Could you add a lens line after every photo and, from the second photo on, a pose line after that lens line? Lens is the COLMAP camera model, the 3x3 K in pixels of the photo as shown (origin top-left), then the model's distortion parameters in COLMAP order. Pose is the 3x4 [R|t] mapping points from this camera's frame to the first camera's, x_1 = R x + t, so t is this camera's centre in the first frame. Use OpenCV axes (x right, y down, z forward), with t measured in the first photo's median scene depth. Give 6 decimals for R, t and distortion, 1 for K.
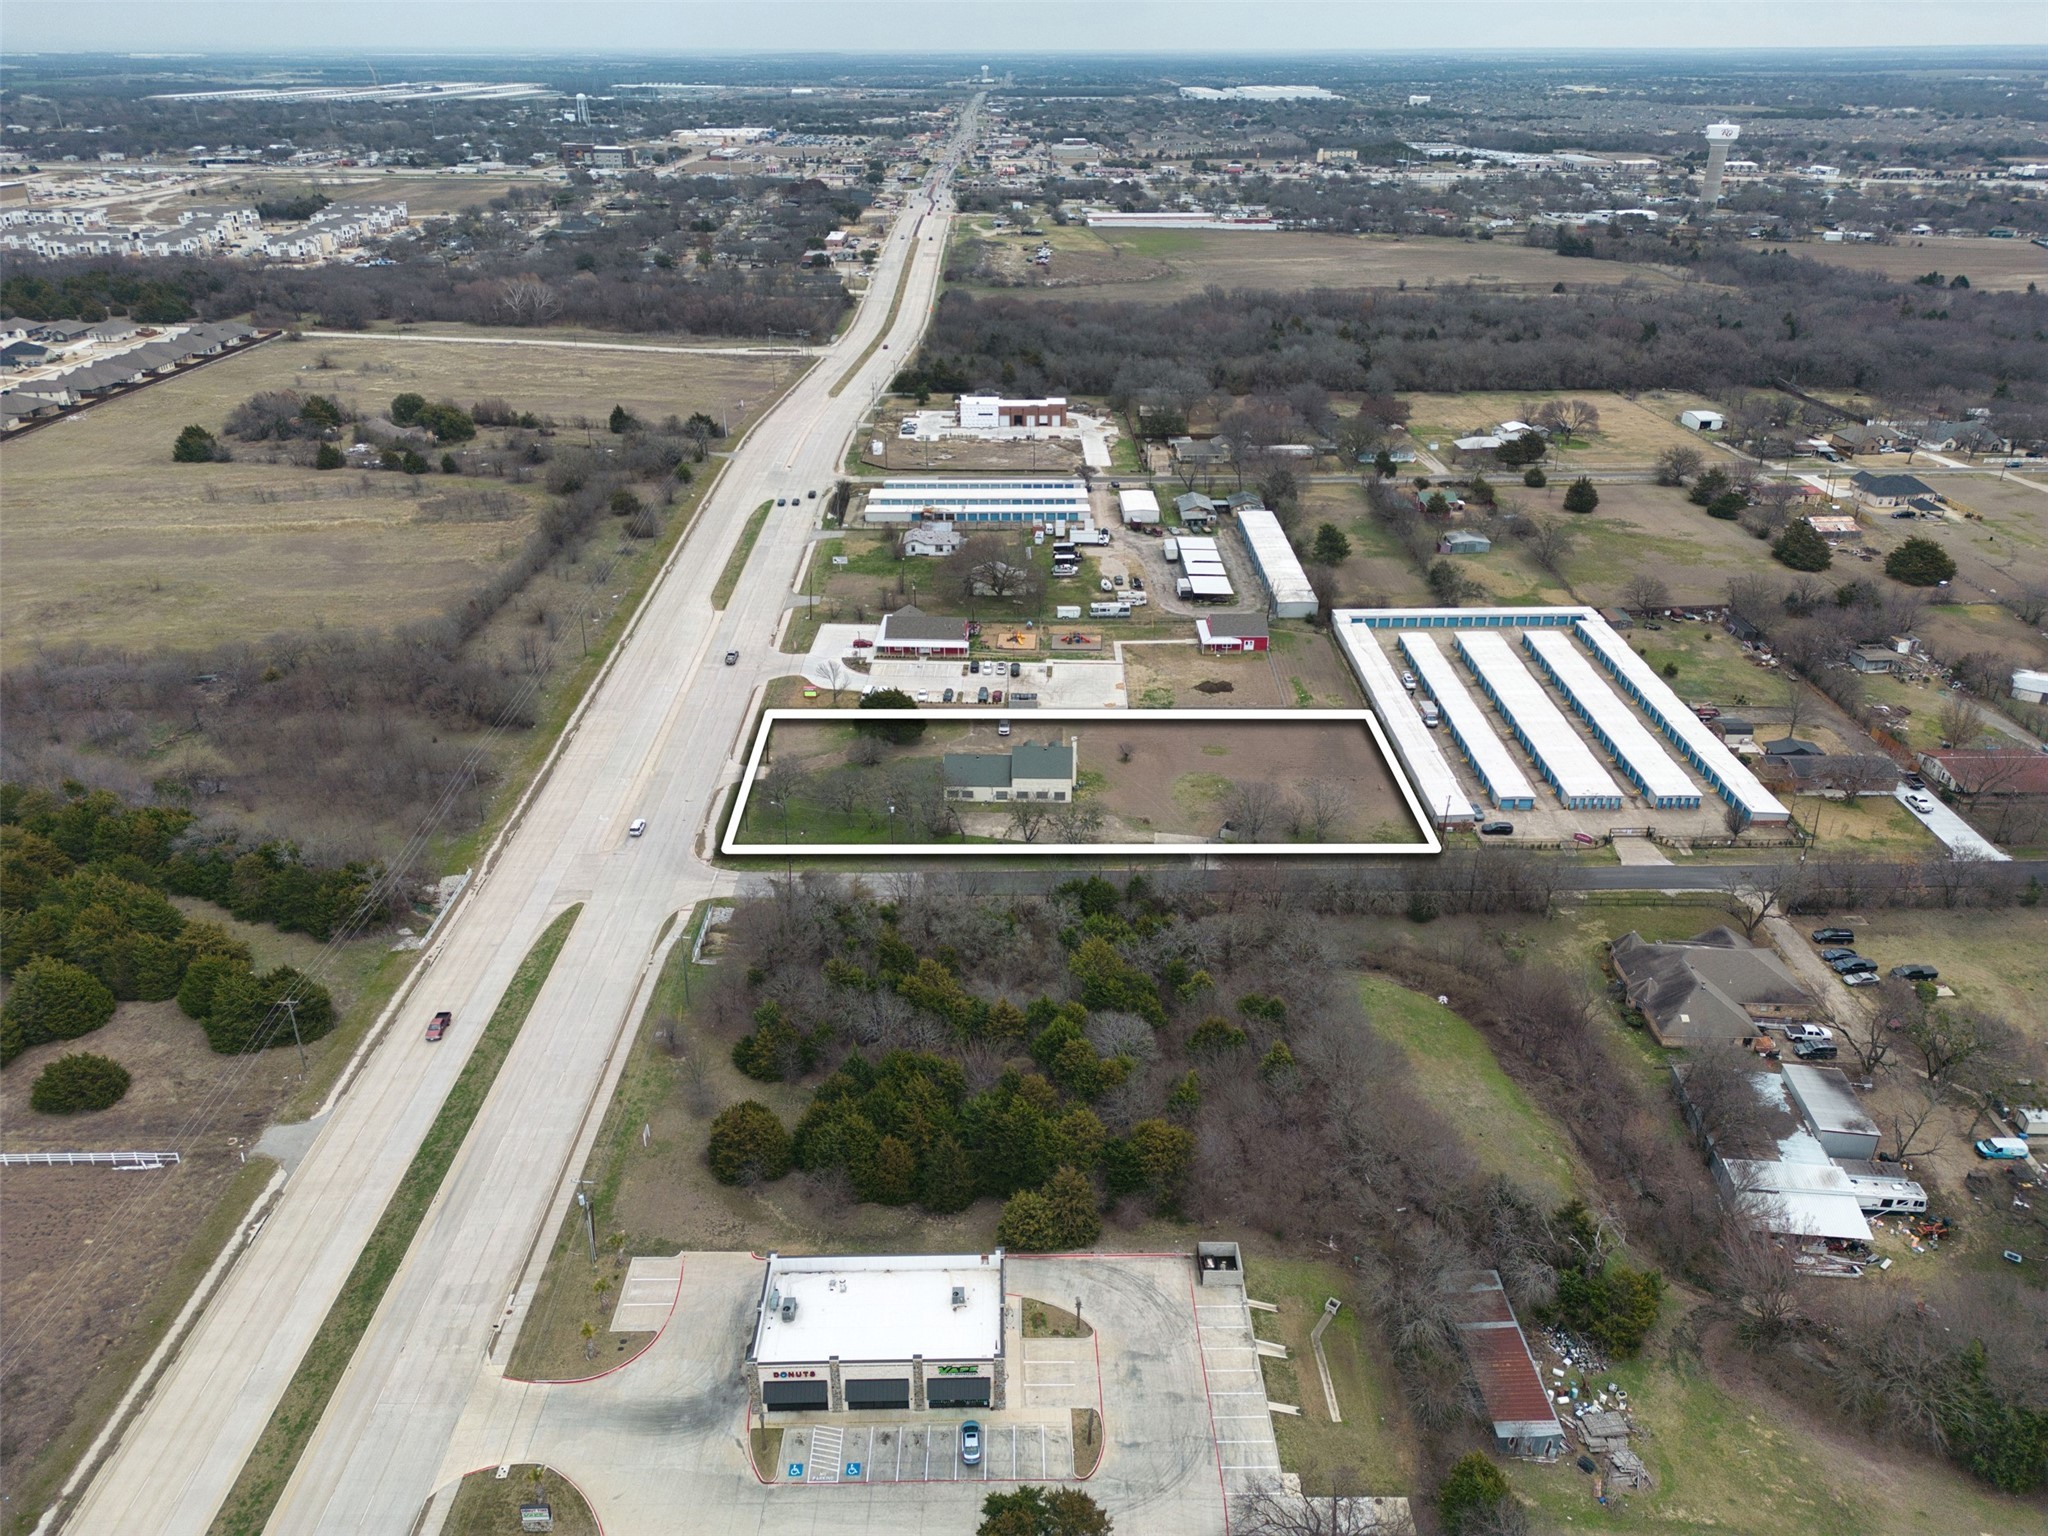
lens RADIAL K [[1425.3, 0, 1029.3], [0, 1425.3, 769.7], [0, 0, 1]] dist [0.087273, -0.085168]
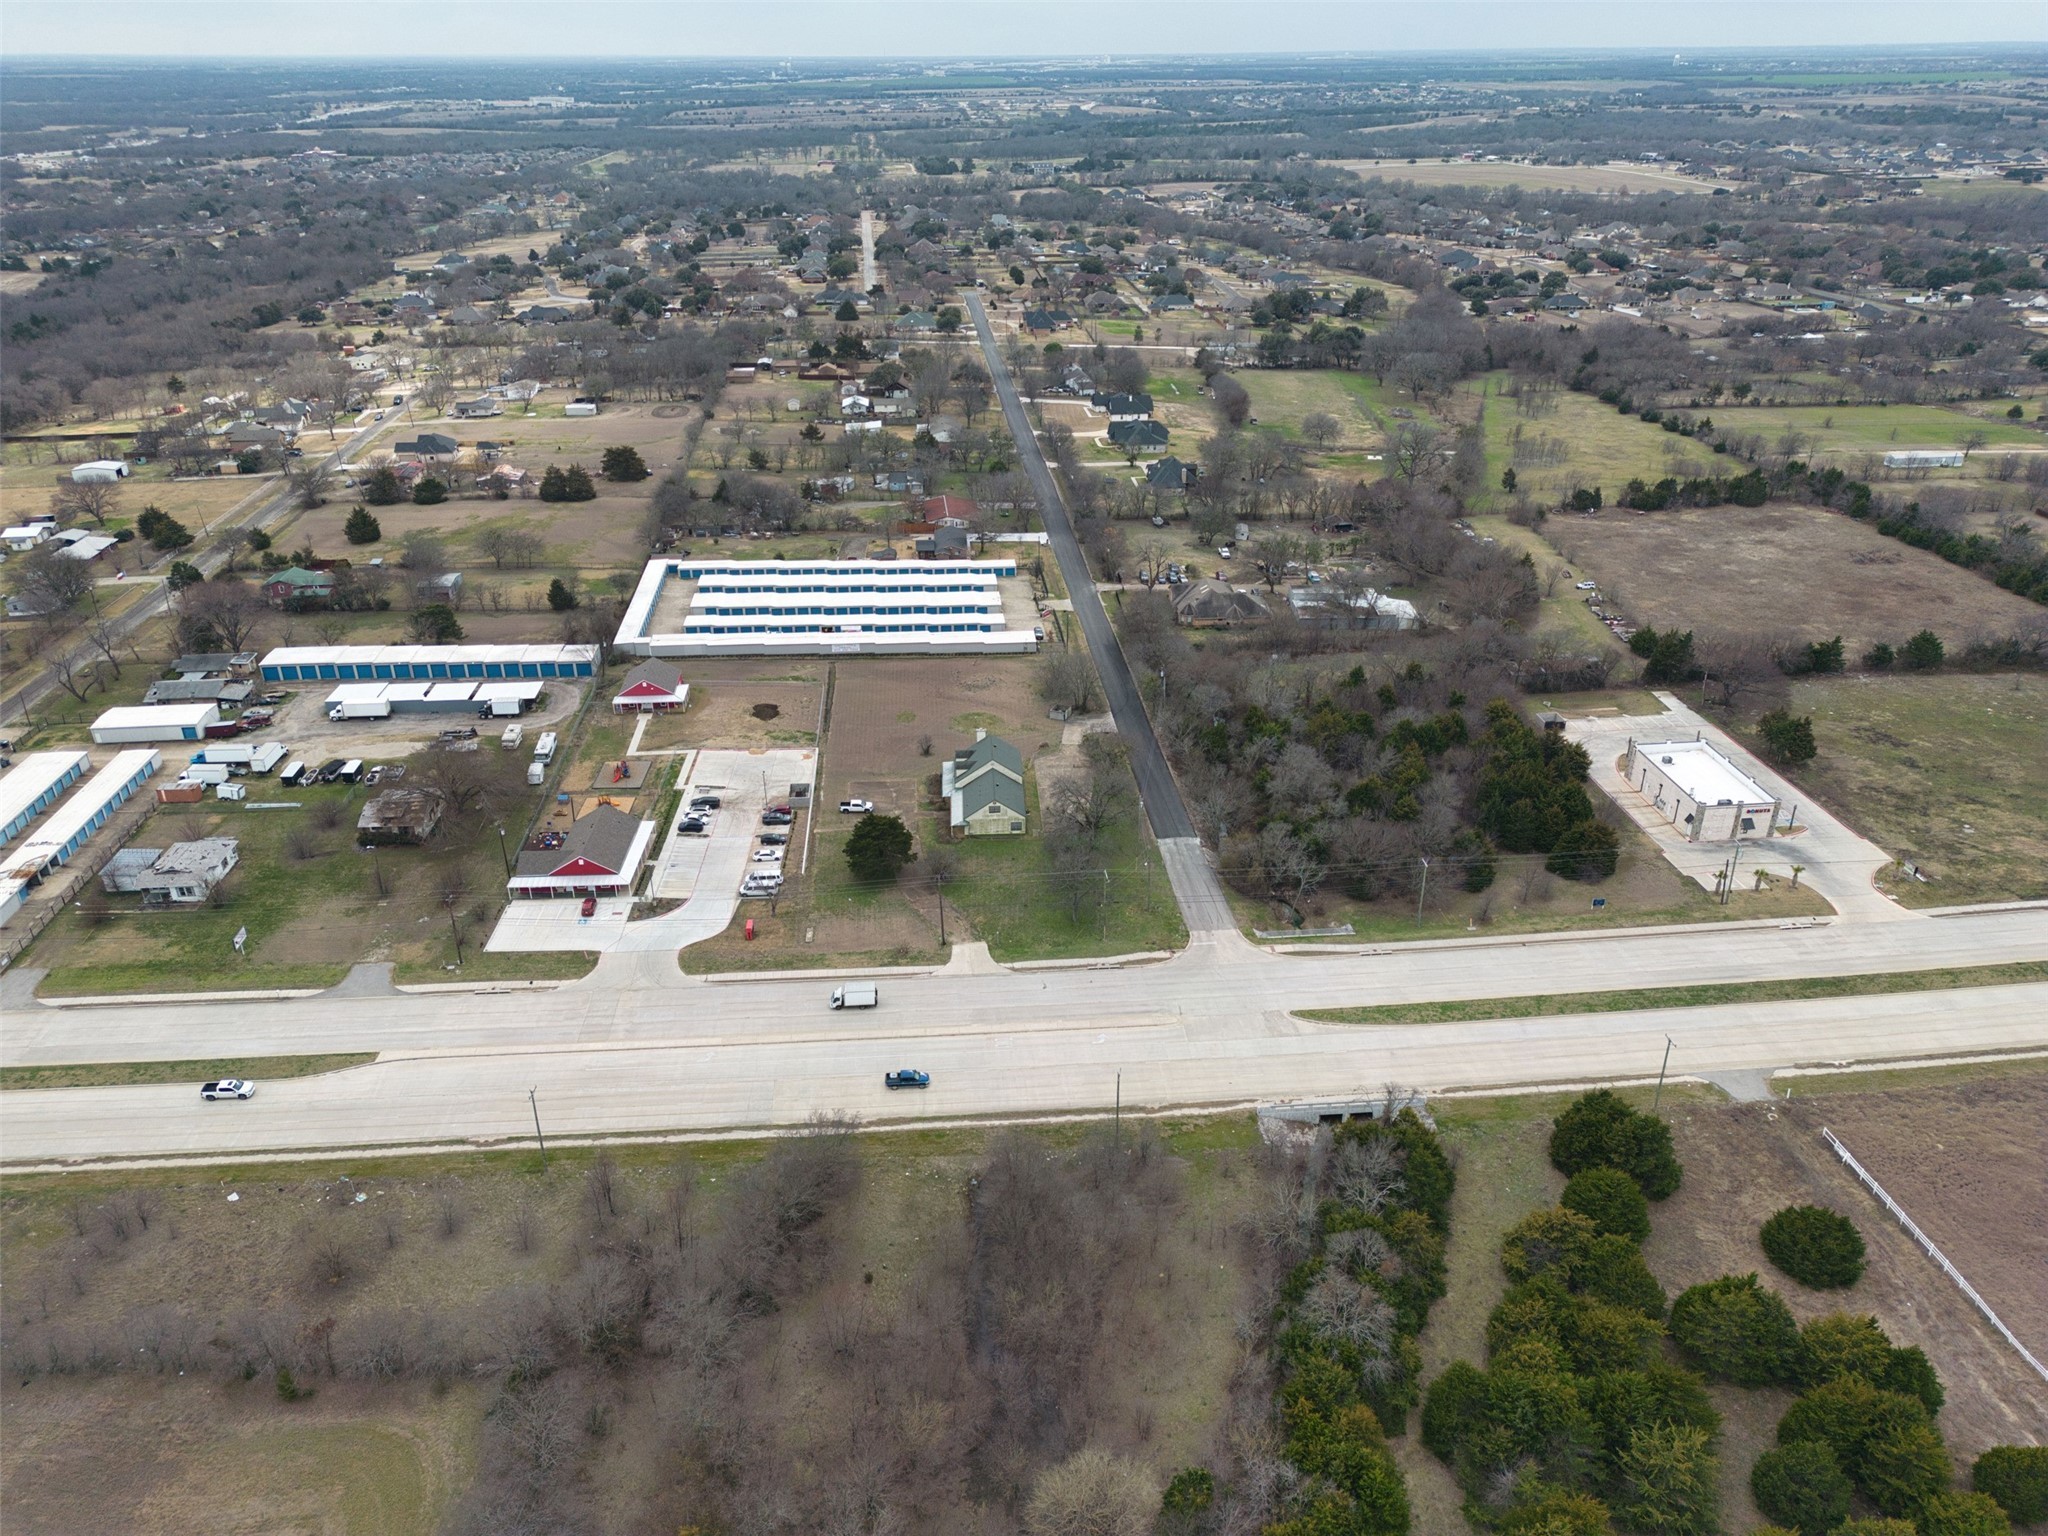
lens RADIAL K [[1425.3, 0, 1029.3], [0, 1425.3, 769.7], [0, 0, 1]] dist [0.087273, -0.085168]
pose [[-0.079676, -0.445231, 0.891864, -0.680305], [0.452266, 0.781173, 0.430377, -0.321452], [-0.888317, 0.437650, 0.139122, 0.628181]]
